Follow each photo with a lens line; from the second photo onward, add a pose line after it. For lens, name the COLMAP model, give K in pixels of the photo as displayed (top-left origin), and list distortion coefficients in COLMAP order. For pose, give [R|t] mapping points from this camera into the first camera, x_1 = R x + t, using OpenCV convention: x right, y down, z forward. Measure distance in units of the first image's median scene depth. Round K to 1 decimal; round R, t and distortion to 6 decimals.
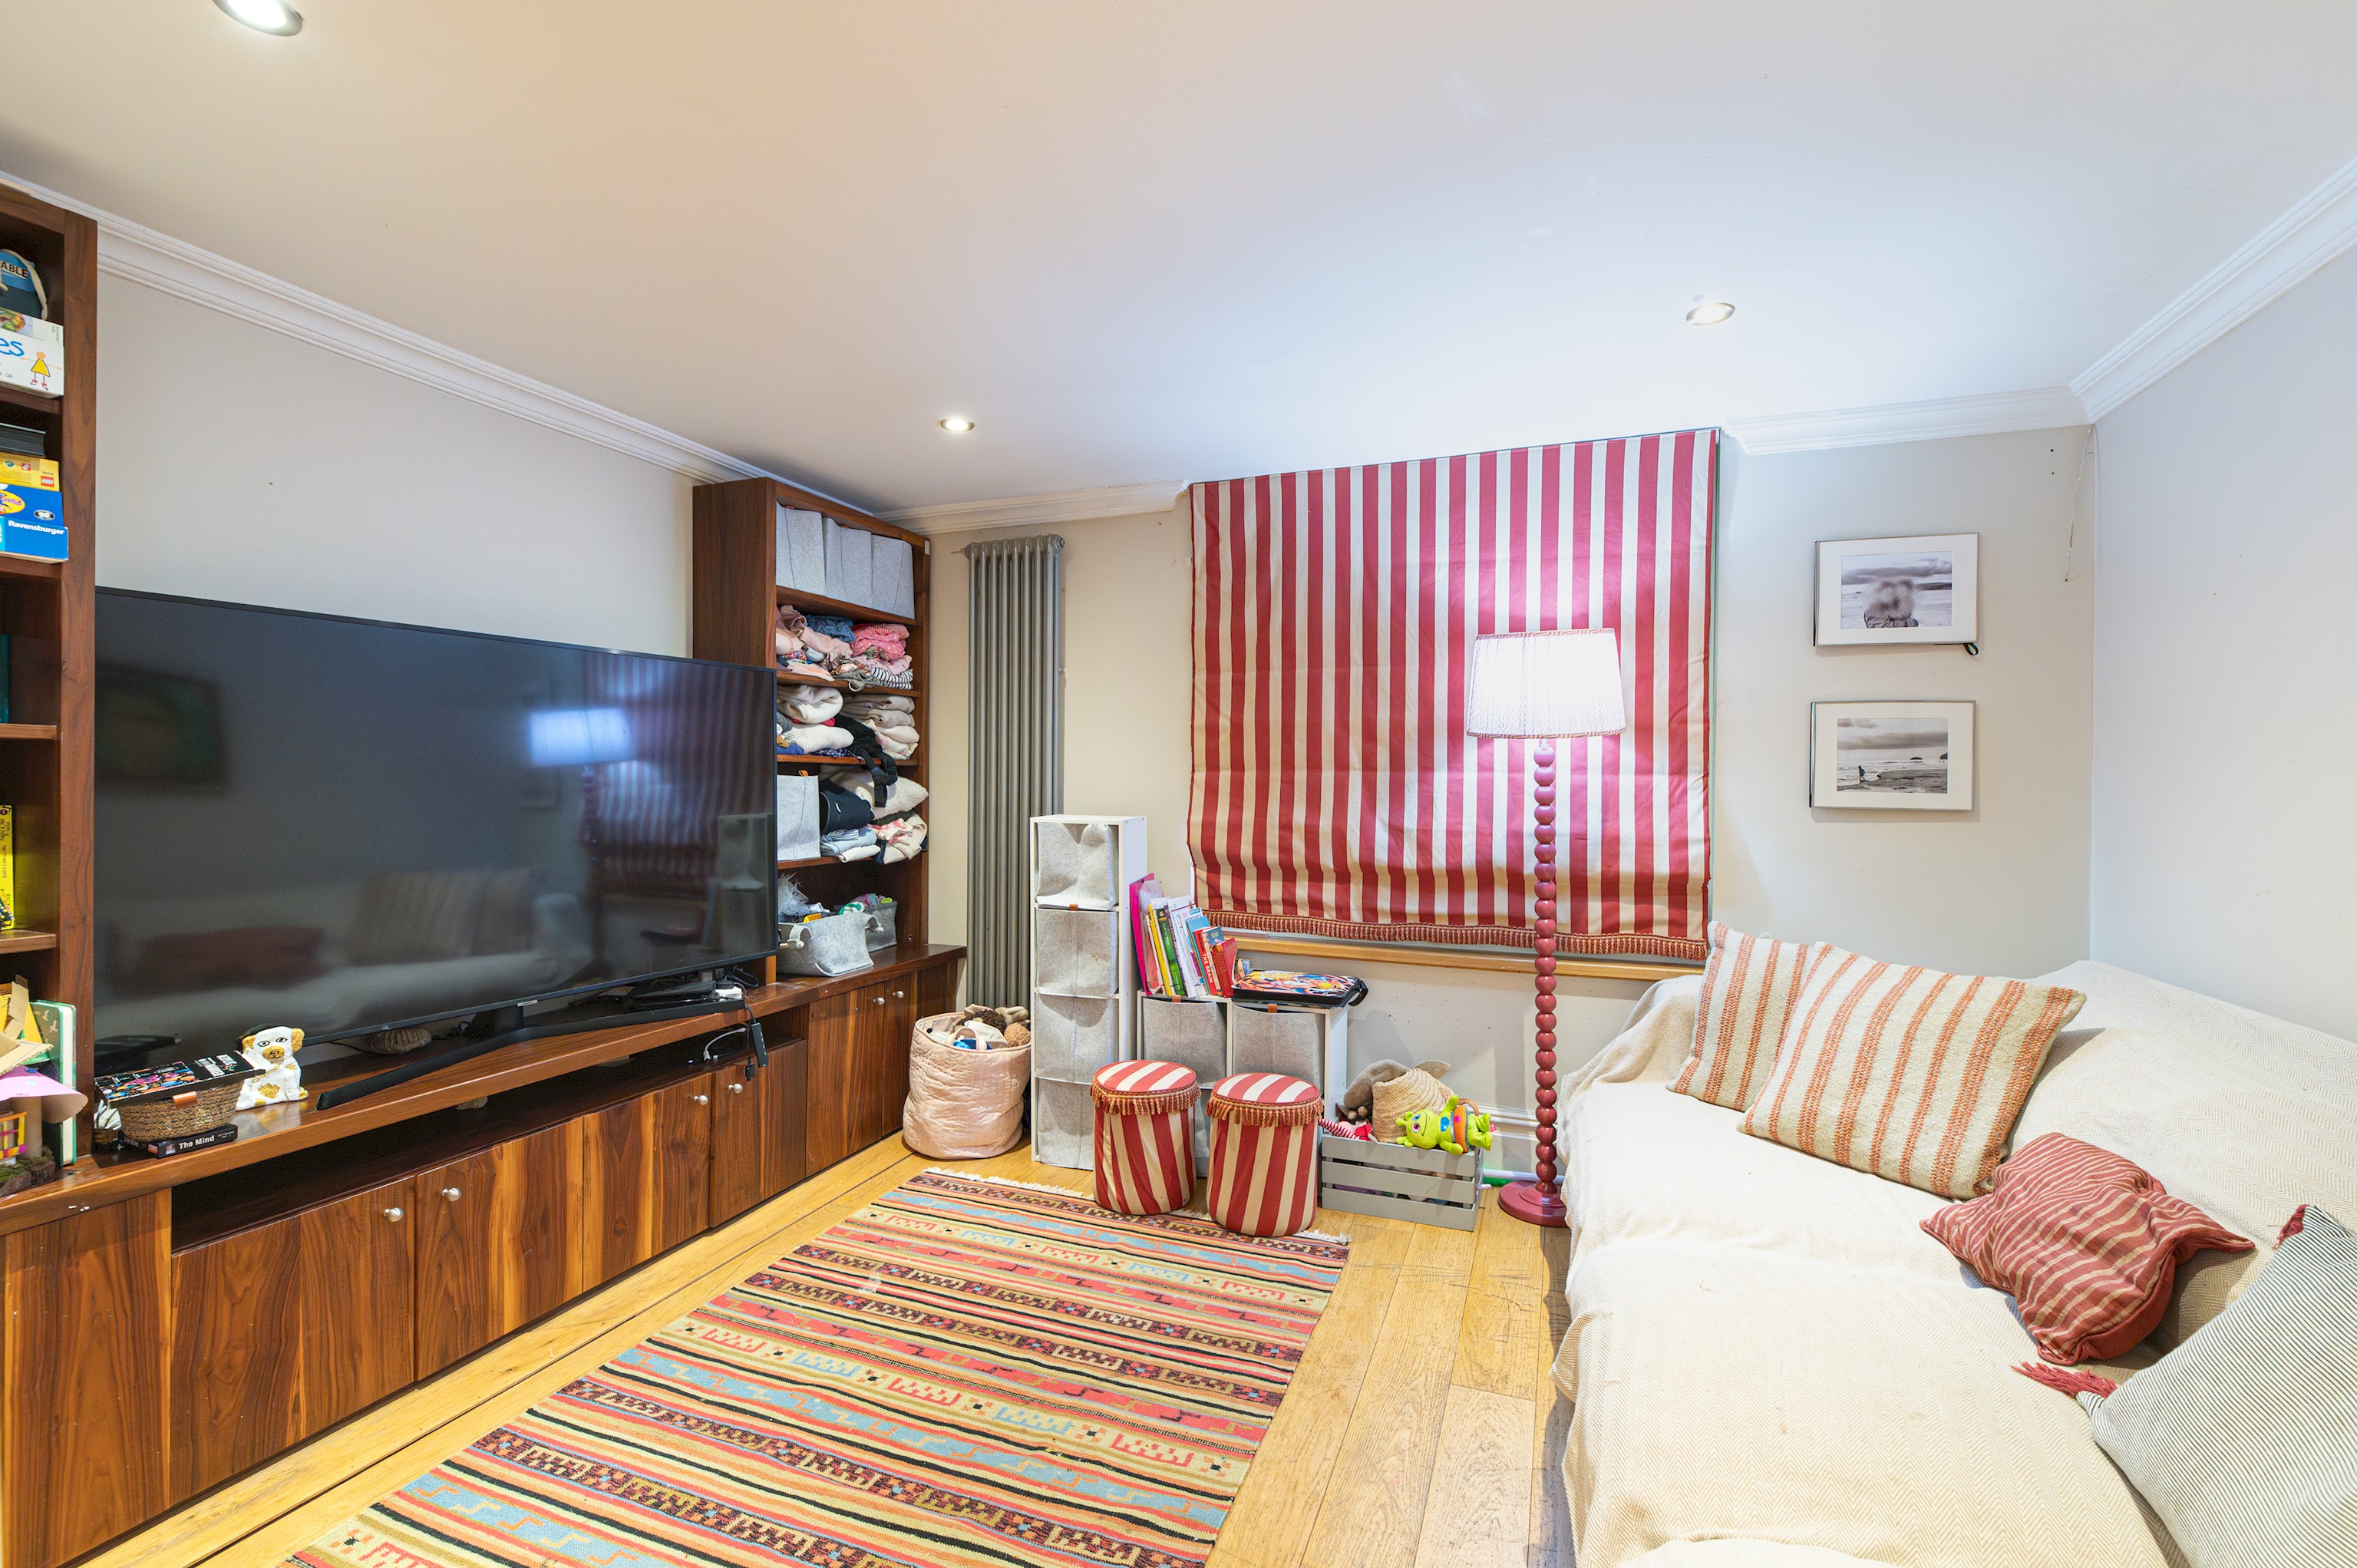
lens RADIAL K [[1025.3, 0, 1172.4], [0, 1025.3, 790.6], [0, 0, 1]] dist [0.000219, -0.001141]
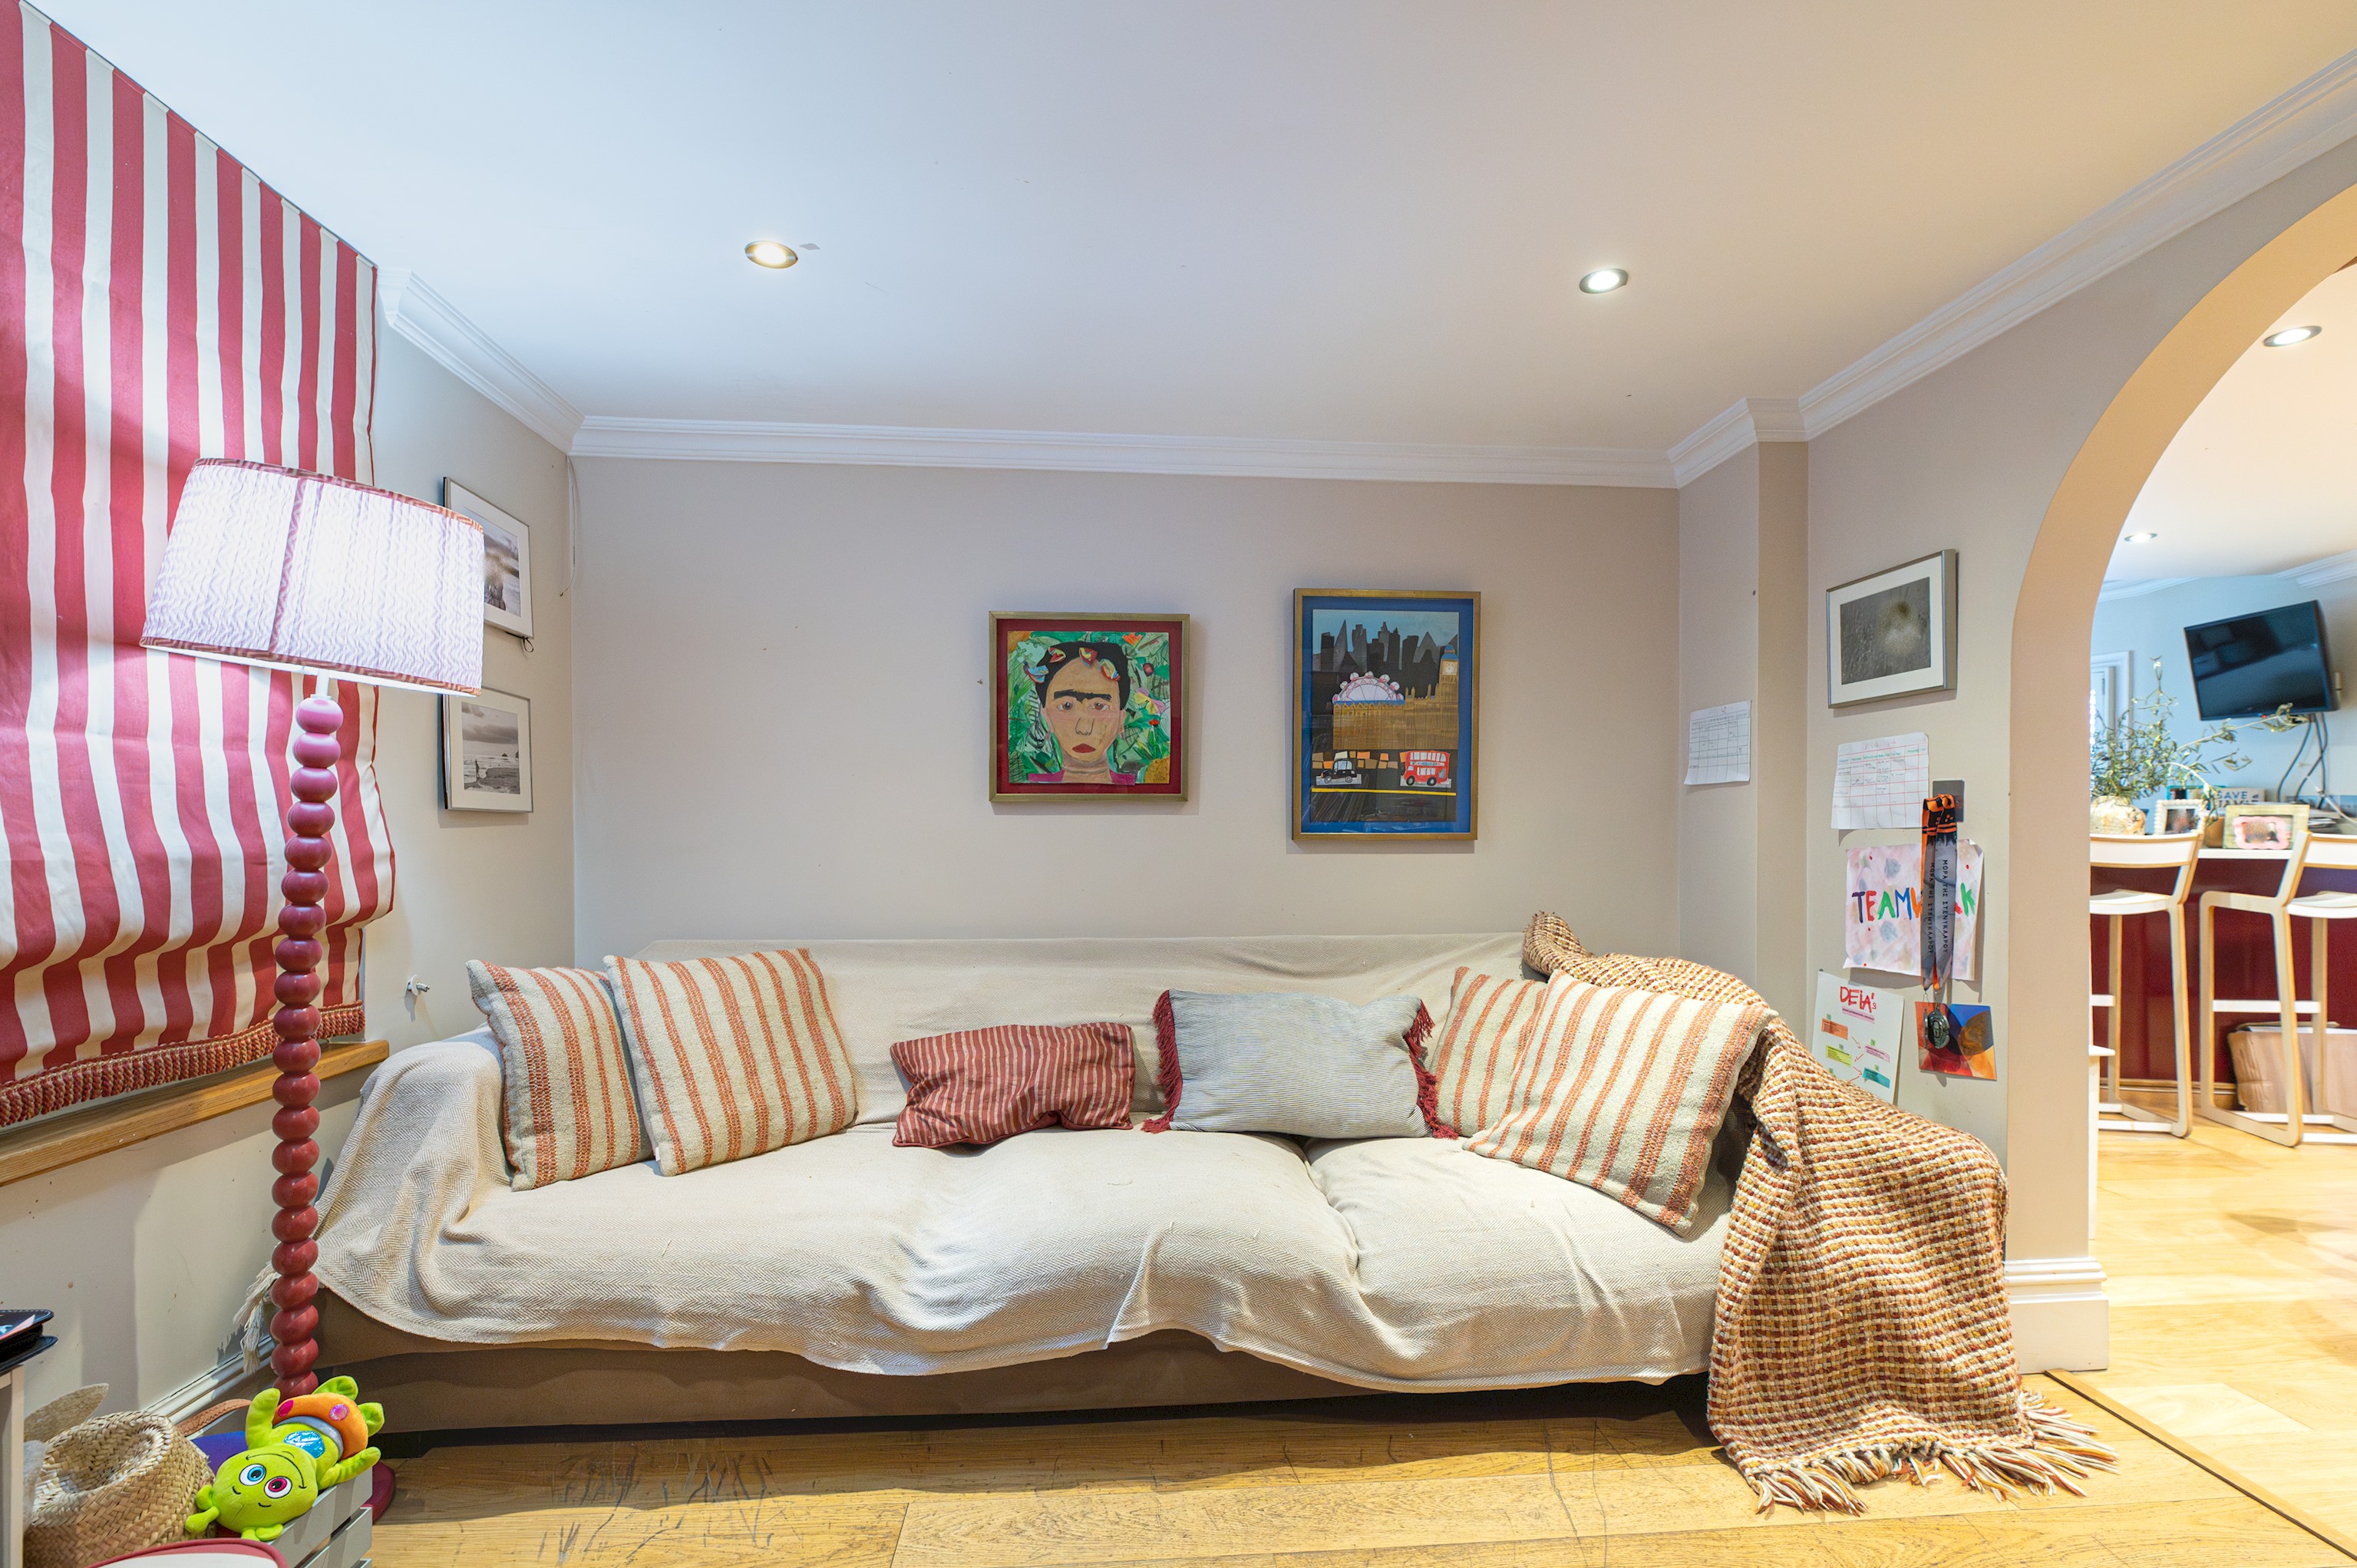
lens RADIAL K [[1060.2, 0, 1181.1], [0, 1060.2, 832.1], [0, 0, 1]] dist [0.002510, 0.000052]
pose [[-0.424694, -0.012235, 0.905254, -0.357597], [0.001953, 0.999894, 0.014431, 0.022572], [-0.905335, 0.007896, -0.424625, 0.799238]]
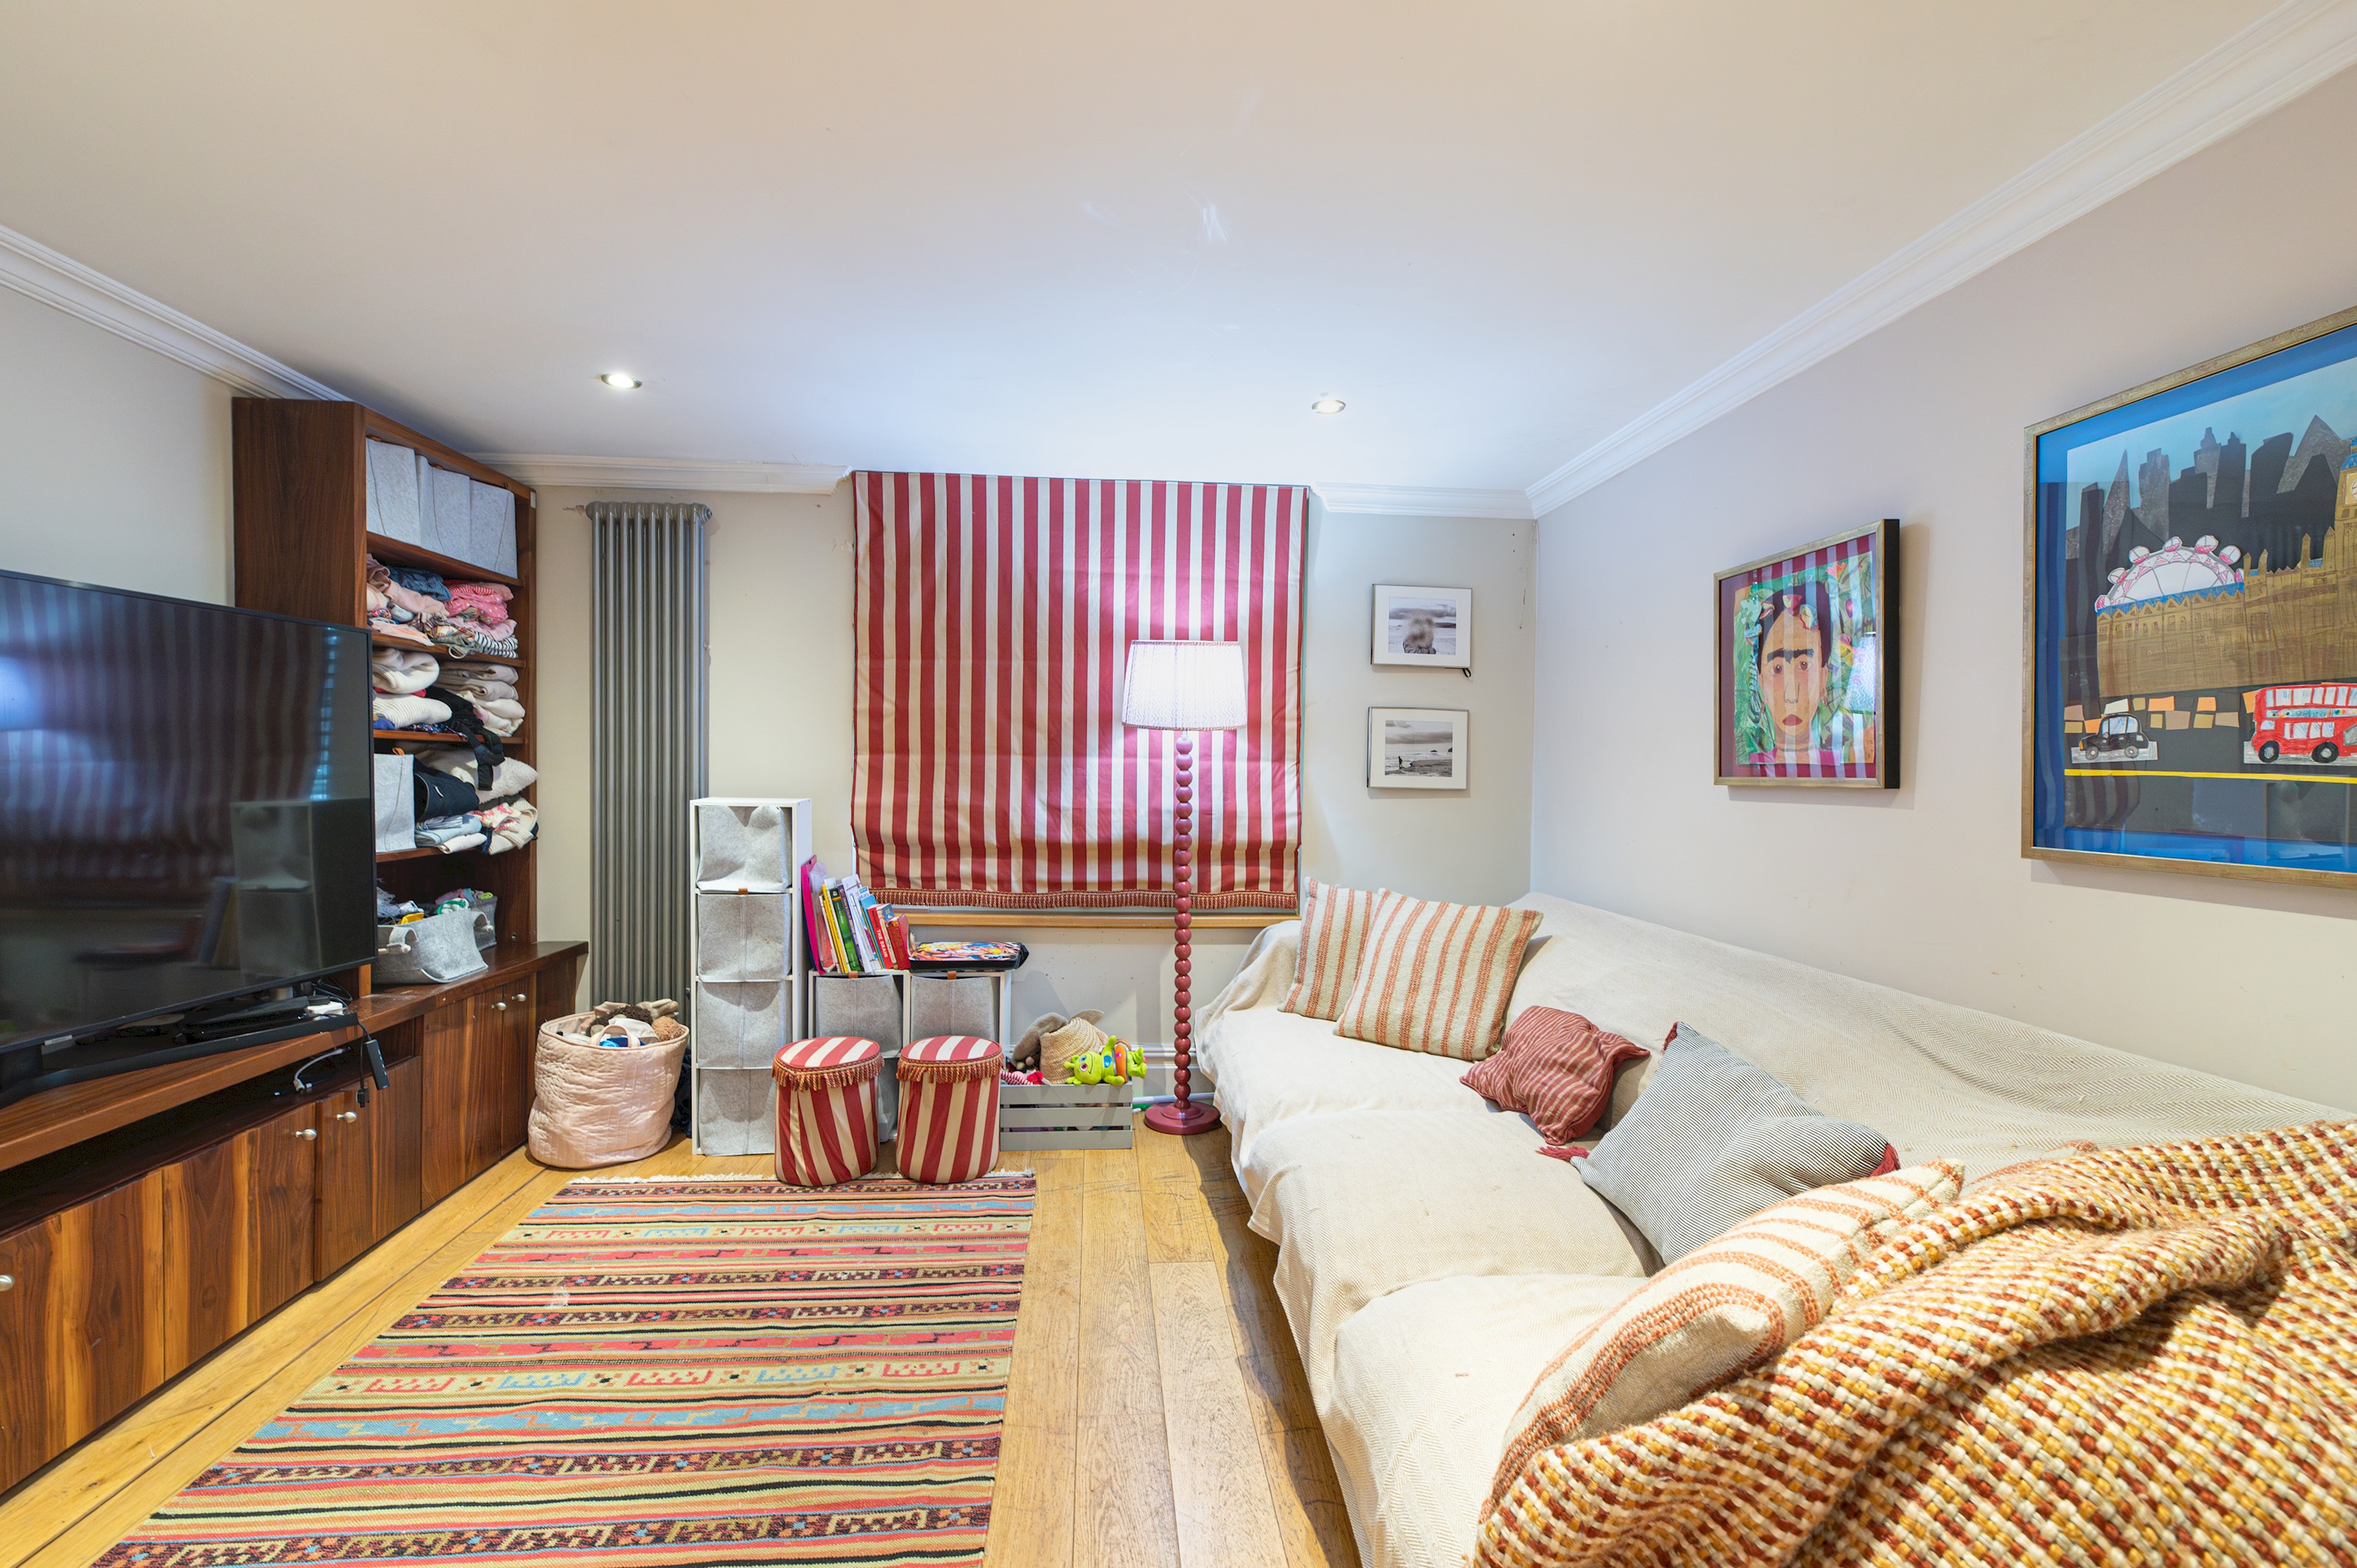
lens RADIAL K [[1012.2, 0, 1179.5], [0, 1012.2, 796.0], [0, 0, 1]] dist [-0.001241, -0.000774]
pose [[0.900409, -0.006630, 0.434994, -0.151037], [-0.003689, 0.999732, 0.022875, -0.001483], [-0.435029, -0.022201, 0.900143, -0.058289]]
